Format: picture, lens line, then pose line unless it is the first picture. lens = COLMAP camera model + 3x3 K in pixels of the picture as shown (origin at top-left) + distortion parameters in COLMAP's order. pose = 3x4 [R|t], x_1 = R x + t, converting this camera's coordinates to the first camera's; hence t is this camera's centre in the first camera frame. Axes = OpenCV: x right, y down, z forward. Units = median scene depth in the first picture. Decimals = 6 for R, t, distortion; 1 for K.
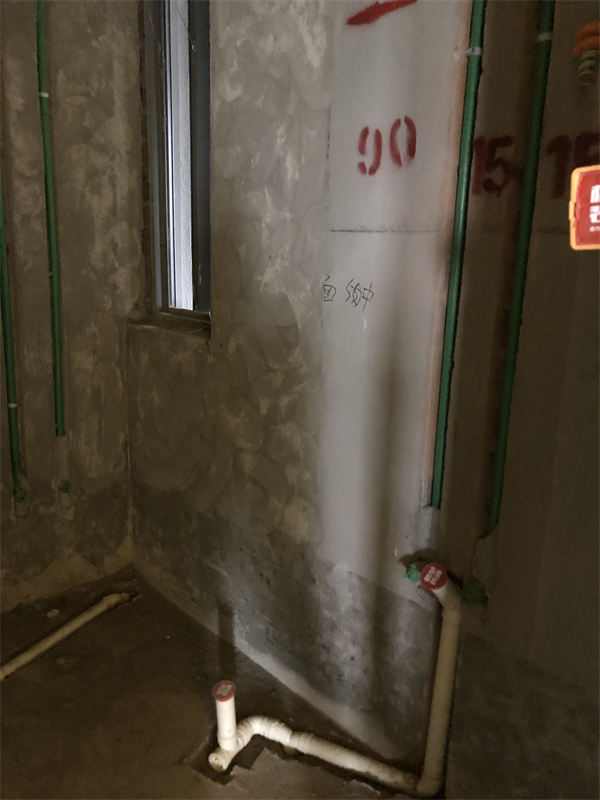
lens RADIAL K [[662.2, 0, 301.9], [0, 662.2, 403.4], [0, 0, 1]] dist [0.043817, -0.047304]
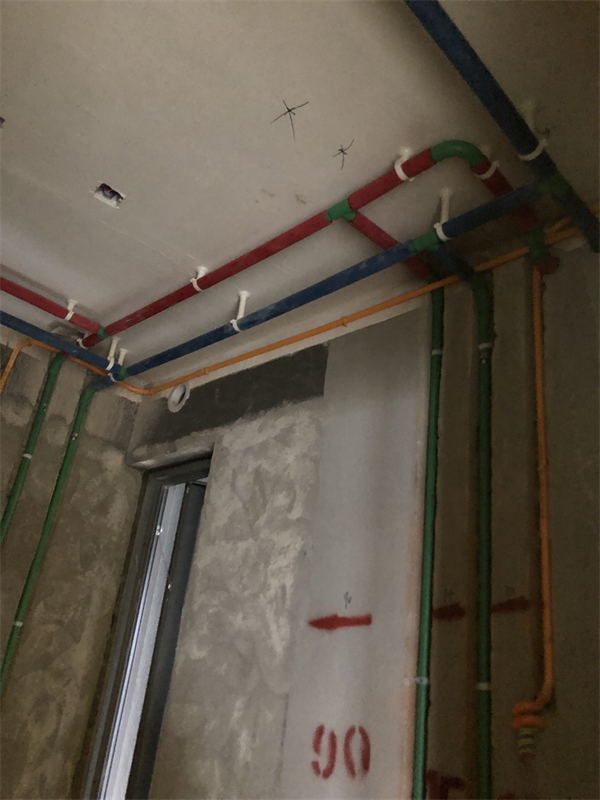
lens RADIAL K [[662.2, 0, 301.9], [0, 662.2, 403.4], [0, 0, 1]] dist [0.043817, -0.047304]
pose [[0.993877, 0.106168, 0.030609, -0.015210], [-0.065711, 0.790650, -0.608732, -0.151380], [-0.088828, 0.602994, 0.792785, -0.092547]]
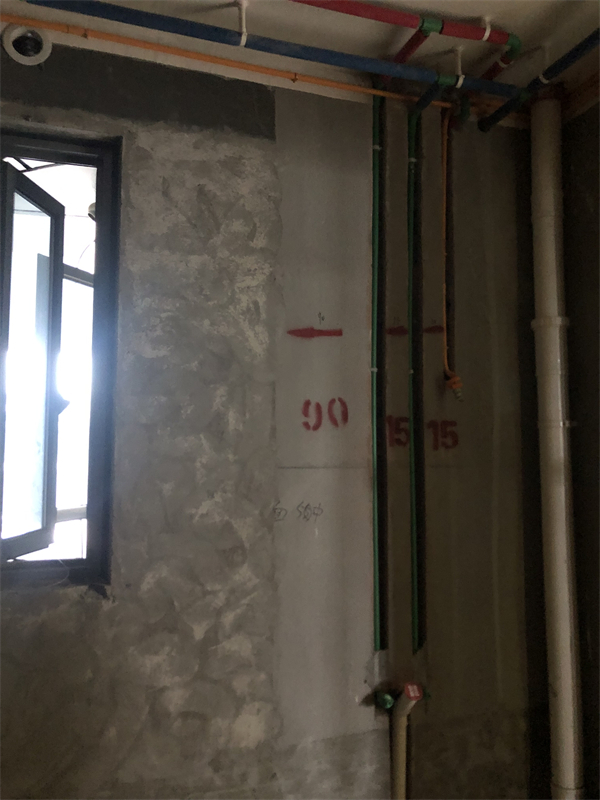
lens RADIAL K [[662.2, 0, 301.9], [0, 662.2, 403.4], [0, 0, 1]] dist [0.043817, -0.047304]
pose [[0.398906, 0.042747, 0.915995, -1.061129], [0.230382, 0.962201, -0.145232, -0.165474], [-0.887580, 0.268963, 0.373980, 0.390880]]
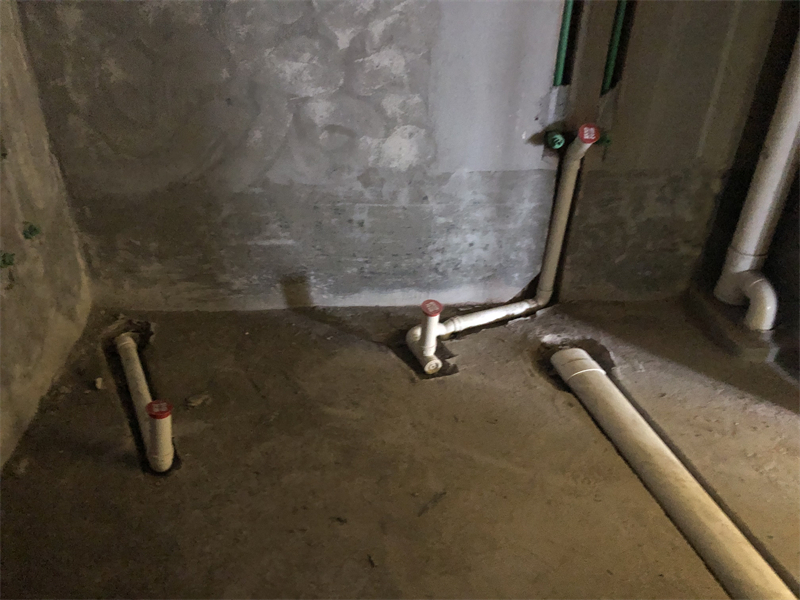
lens RADIAL K [[662.2, 0, 414.4], [0, 662.2, 298.5], [0, 0, 1]] dist [0.043817, -0.047304]
pose [[0.612646, -0.432814, 0.661315, -0.824629], [0.172675, 0.889813, 0.422393, -0.052293], [-0.771264, -0.144585, 0.619877, 0.327334]]
